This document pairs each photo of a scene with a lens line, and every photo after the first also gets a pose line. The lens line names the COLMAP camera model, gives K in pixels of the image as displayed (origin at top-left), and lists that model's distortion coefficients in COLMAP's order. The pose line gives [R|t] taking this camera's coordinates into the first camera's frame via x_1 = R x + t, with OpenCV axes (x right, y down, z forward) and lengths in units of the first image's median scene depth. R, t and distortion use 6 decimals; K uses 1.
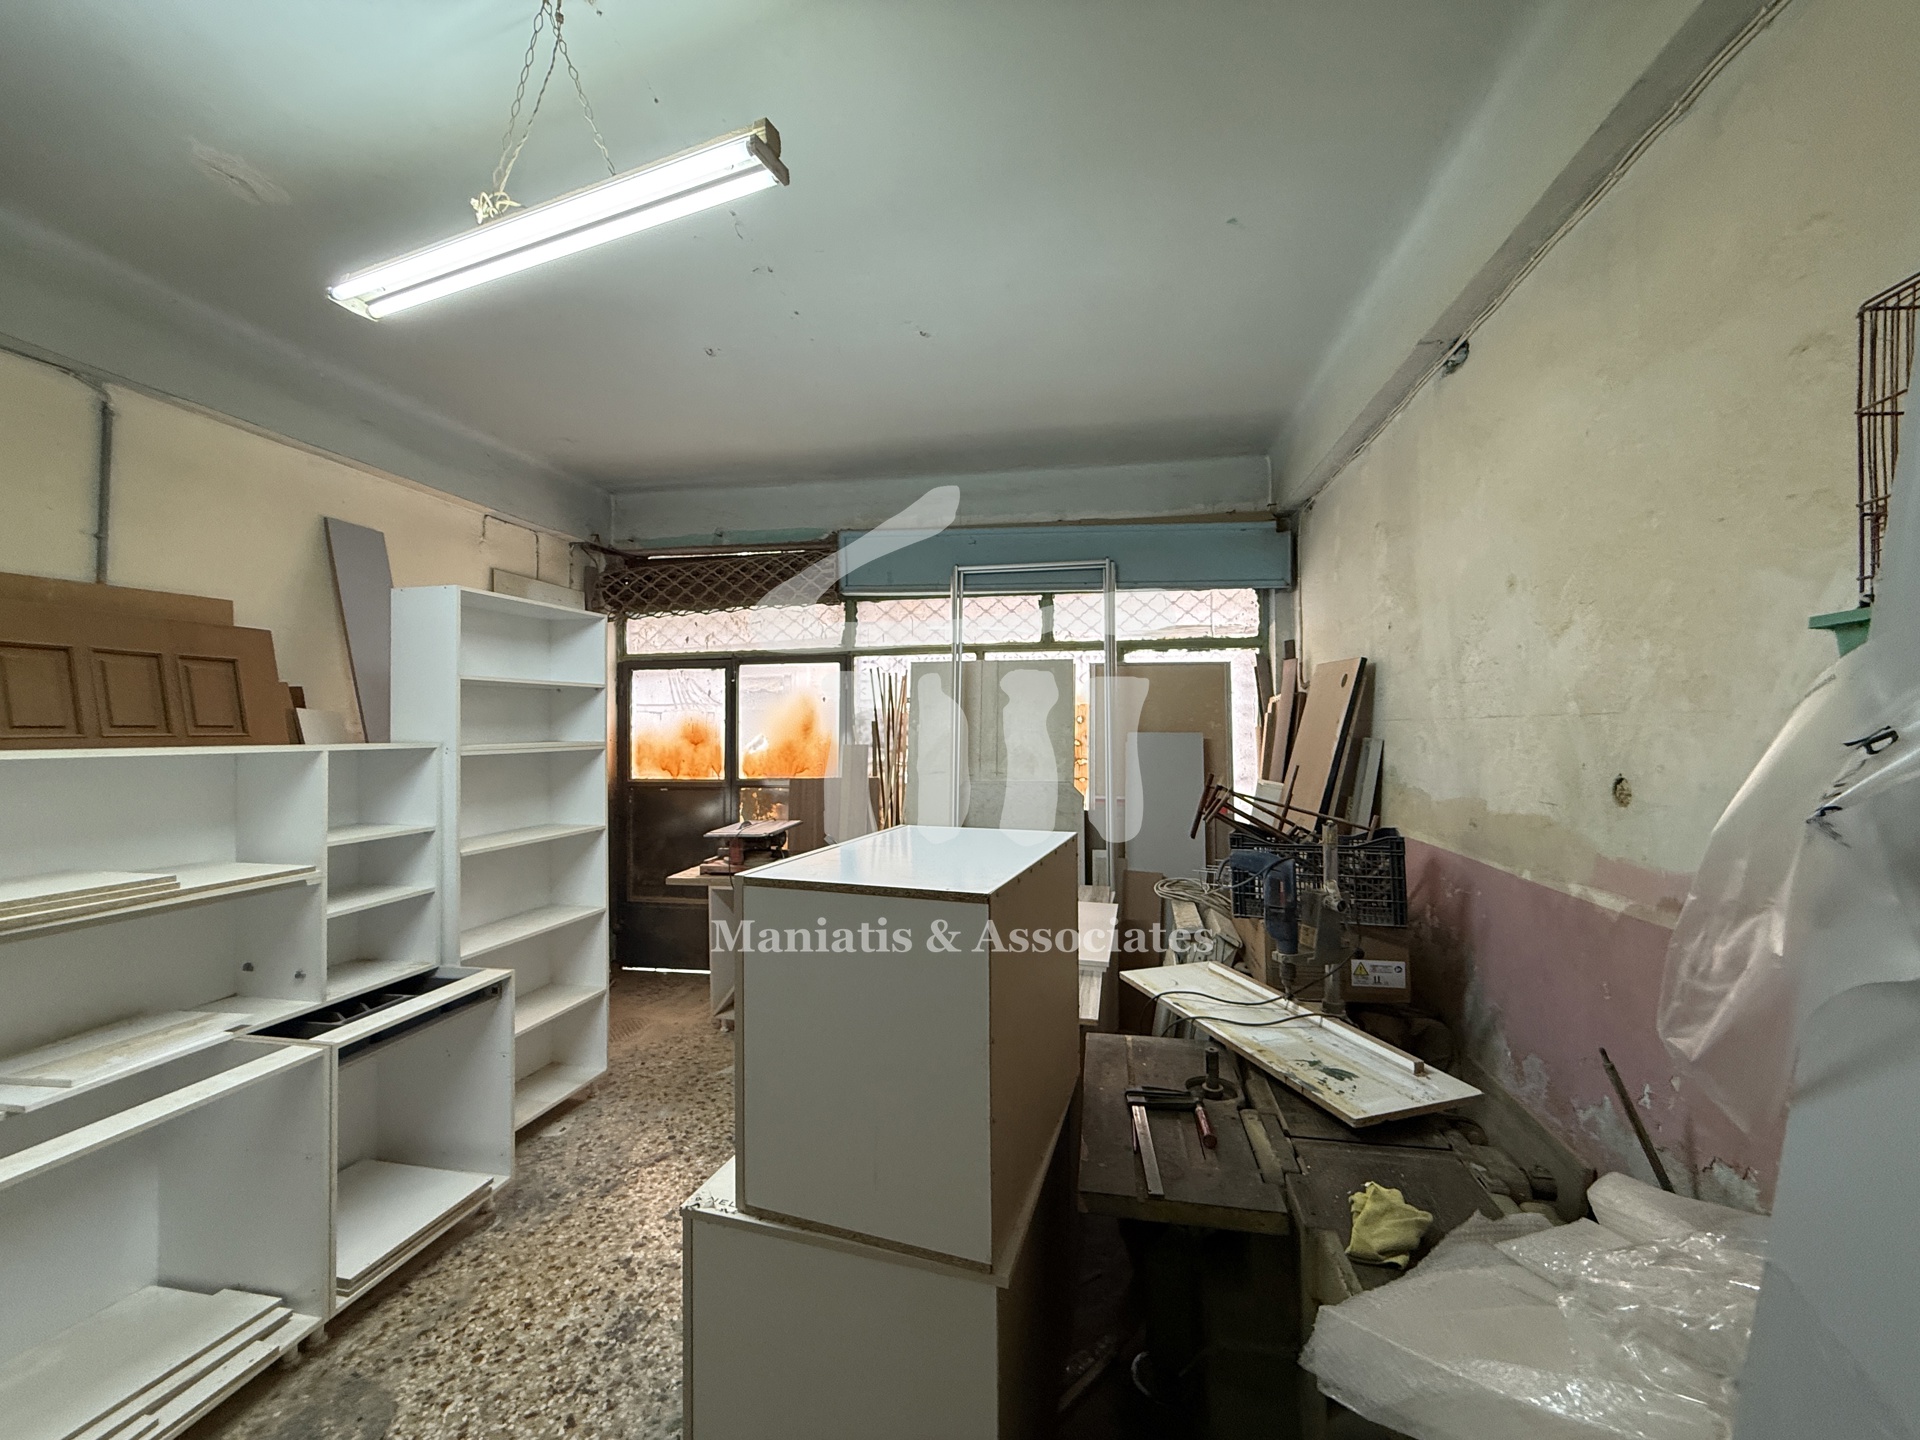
lens RADIAL K [[760.3, 0, 953.8], [0, 760.3, 719.5], [0, 0, 1]] dist [0.000255, -0.000344]
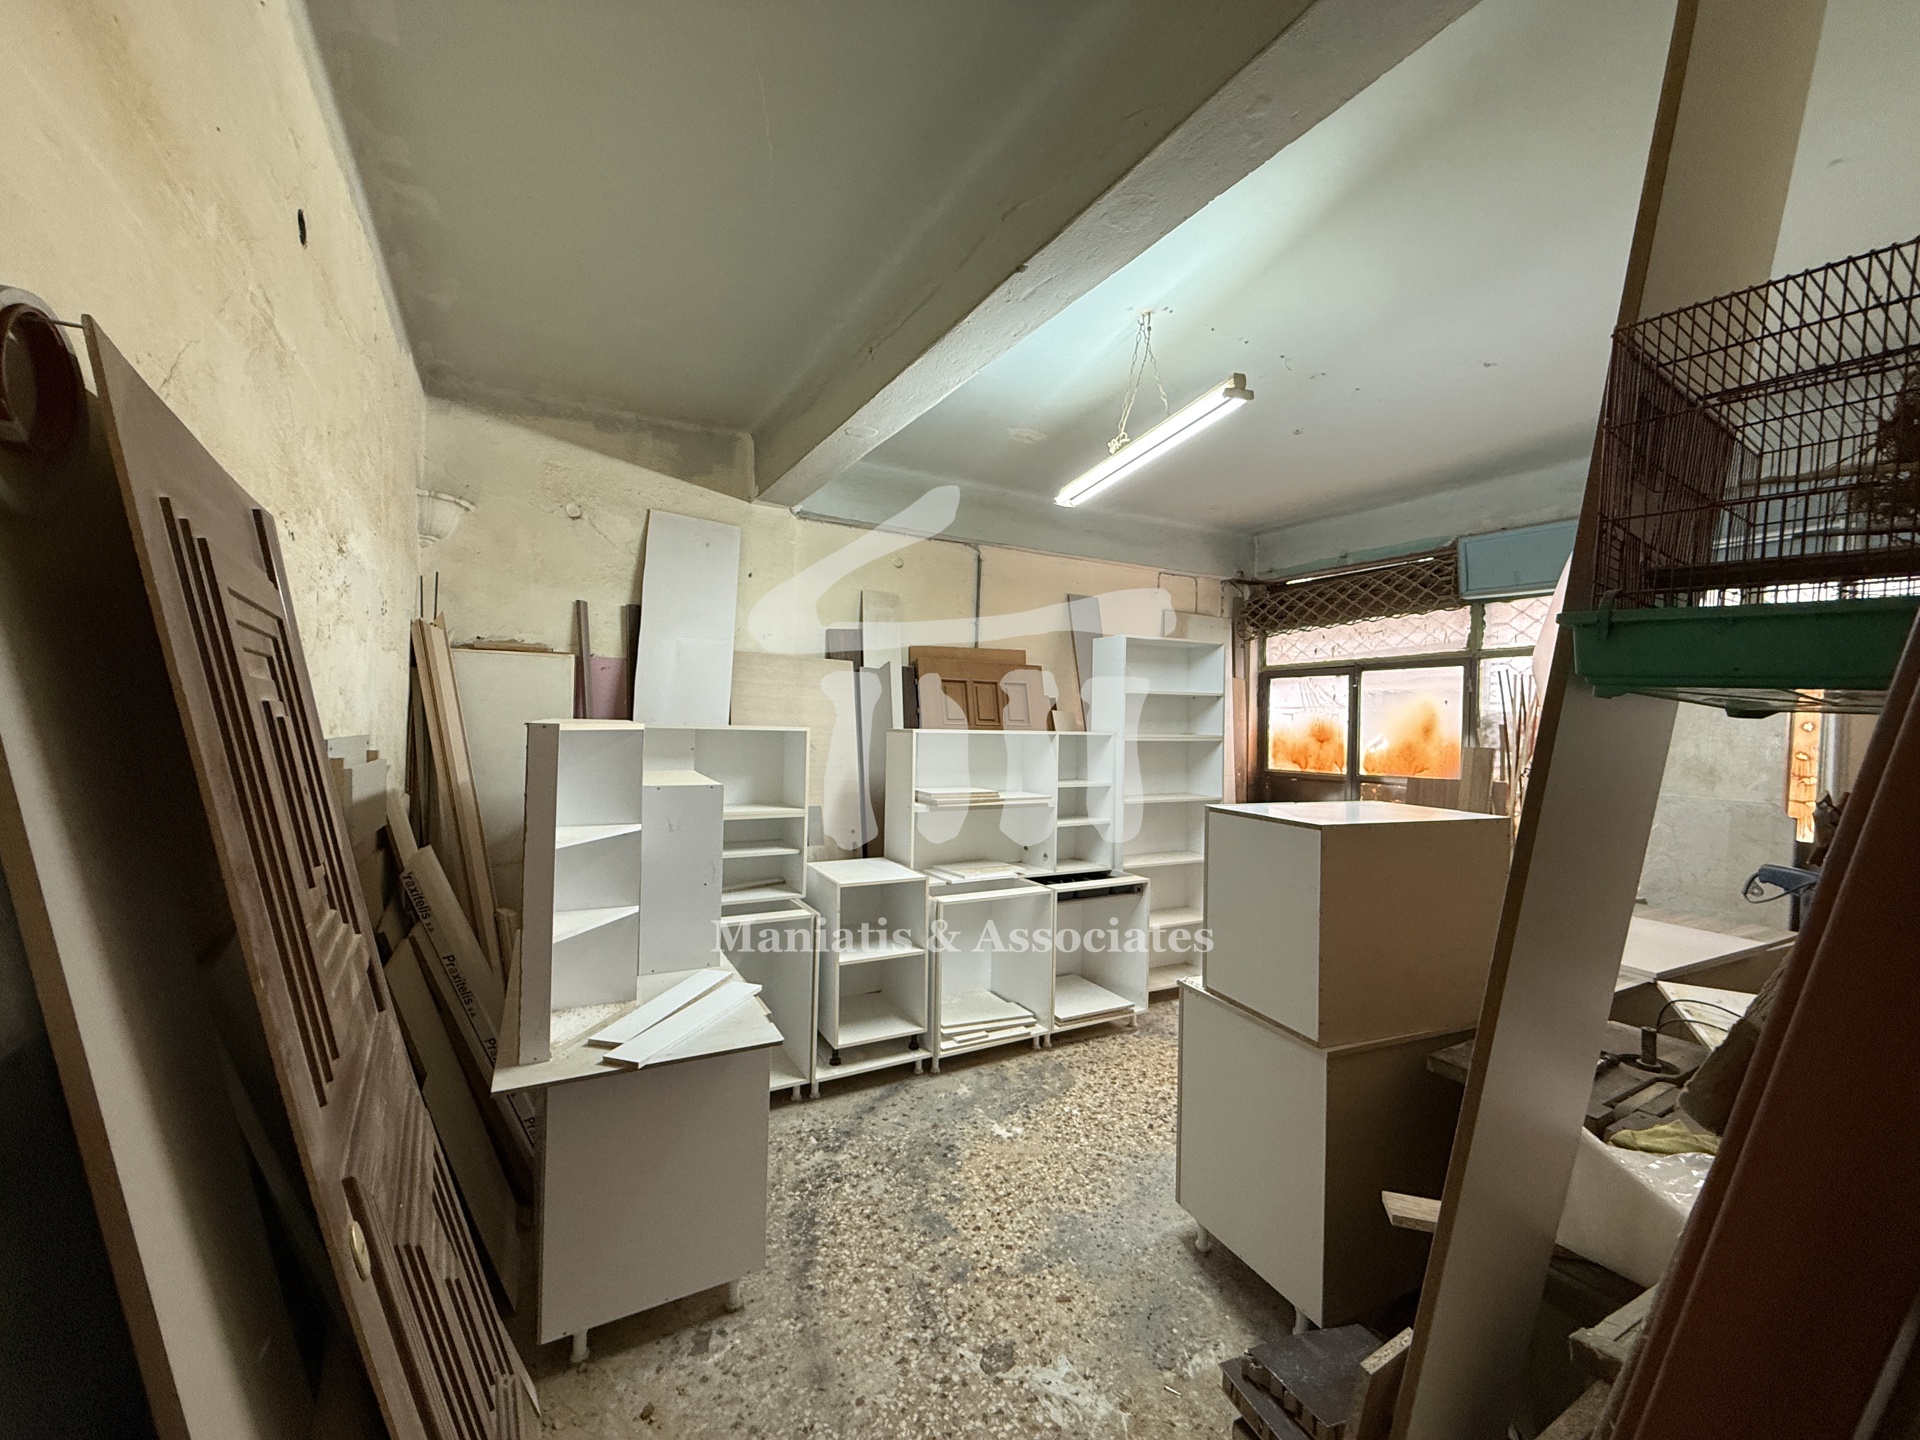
lens RADIAL K [[760.3, 0, 955.4], [0, 760.3, 719.7], [0, 0, 1]] dist [0.000255, -0.000344]
pose [[0.643700, 0.012524, -0.765175, 0.227942], [-0.012555, 0.999904, 0.005804, -0.001120], [0.765175, 0.005870, 0.643796, -0.200399]]
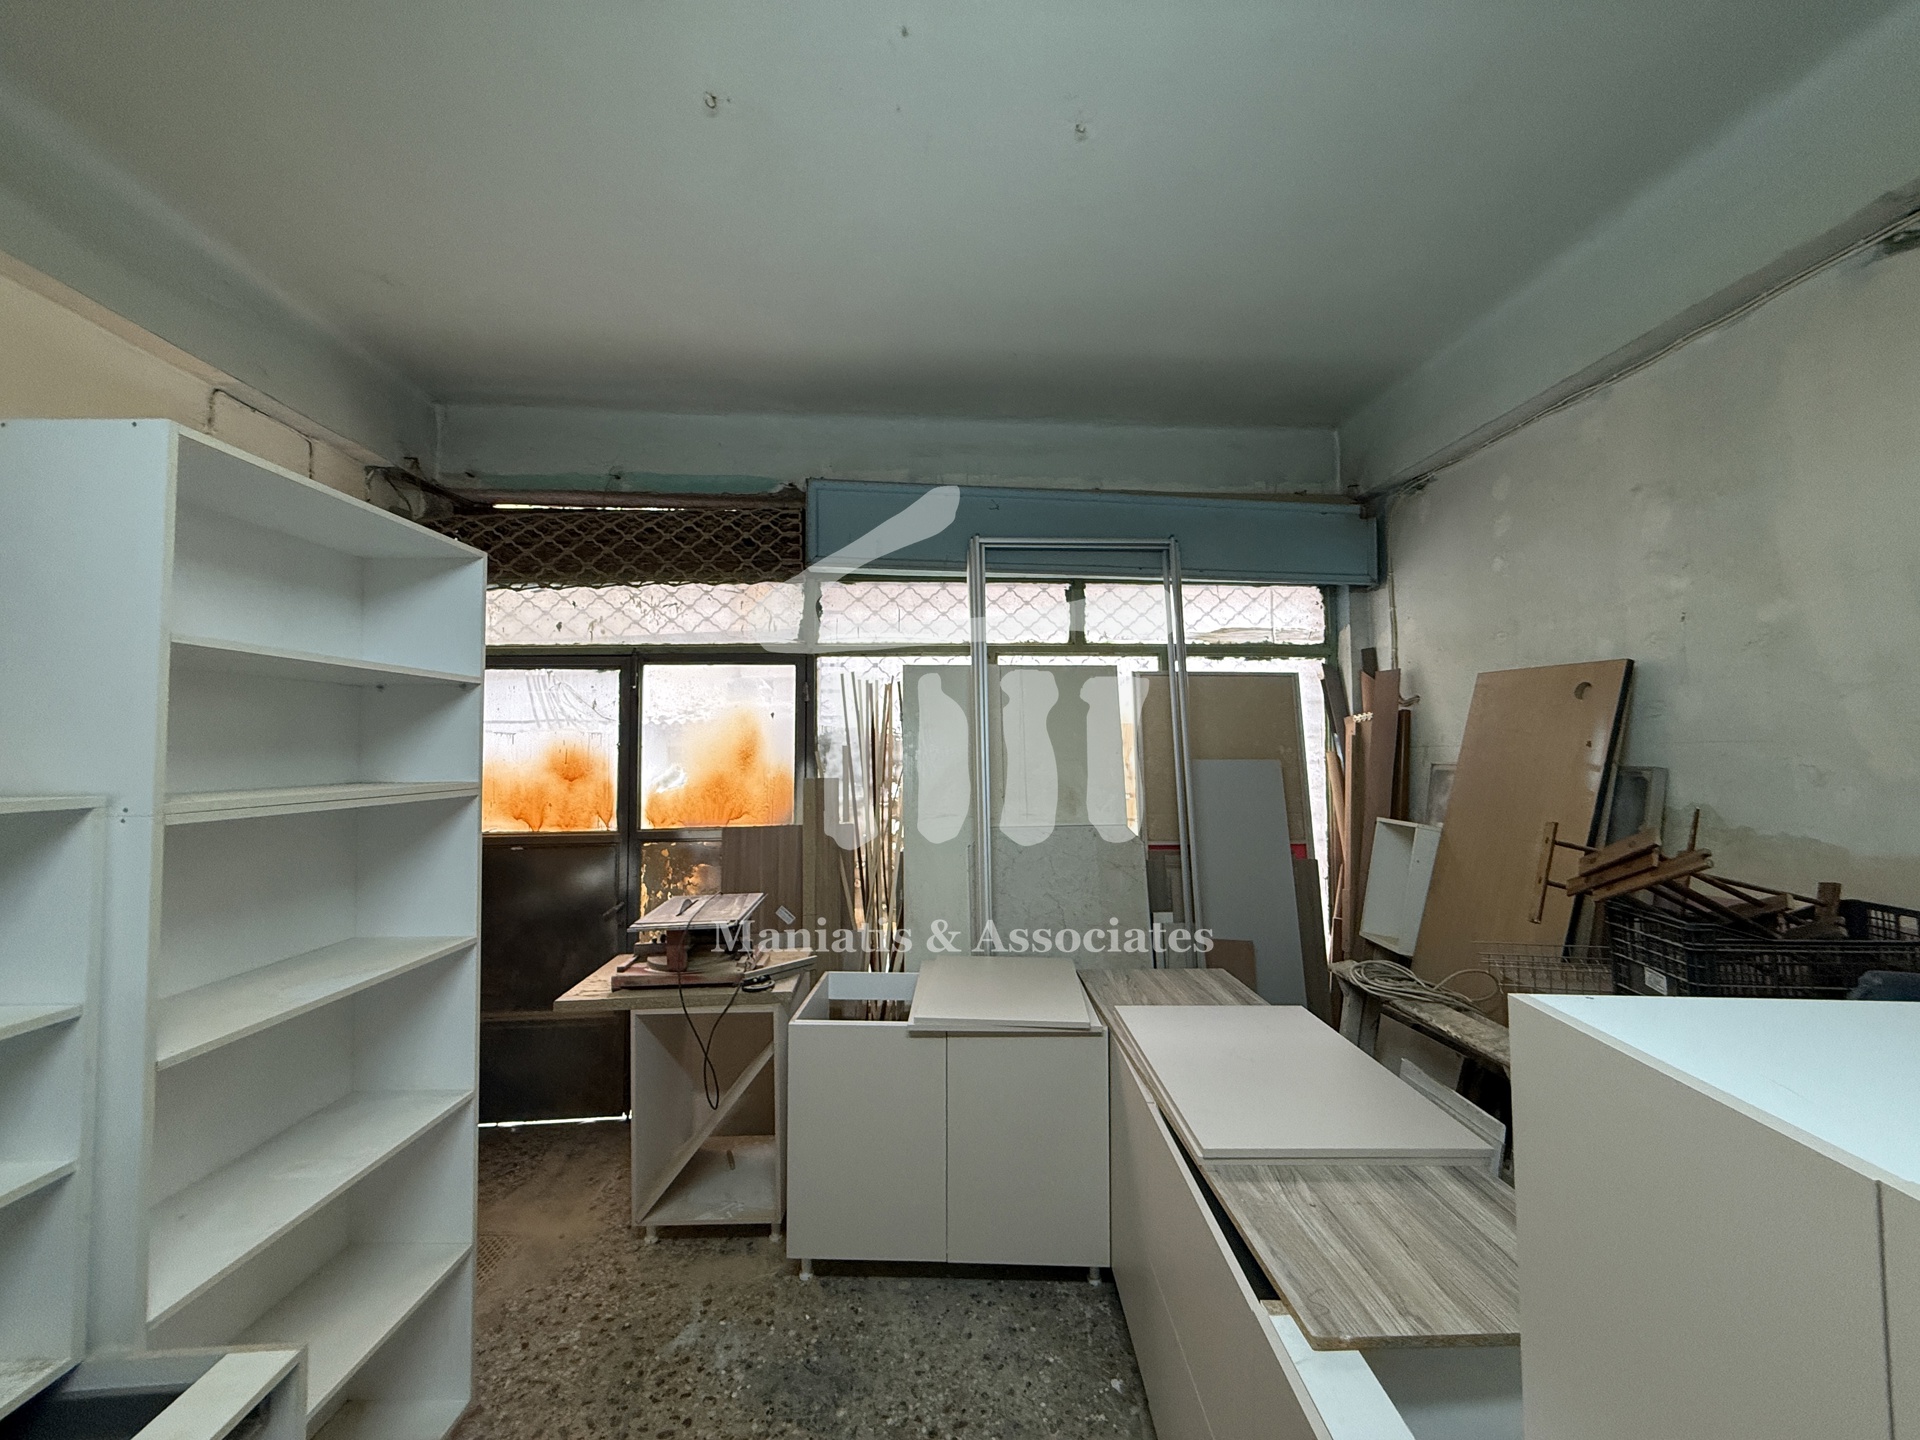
lens RADIAL K [[760.3, 0, 956.1], [0, 760.3, 718.7], [0, 0, 1]] dist [0.000255, -0.000344]
pose [[0.969057, 0.007821, 0.246713, -0.218296], [0.000590, 0.999422, -0.034000, 0.001559], [-0.246836, 0.033094, 0.968492, 0.321144]]
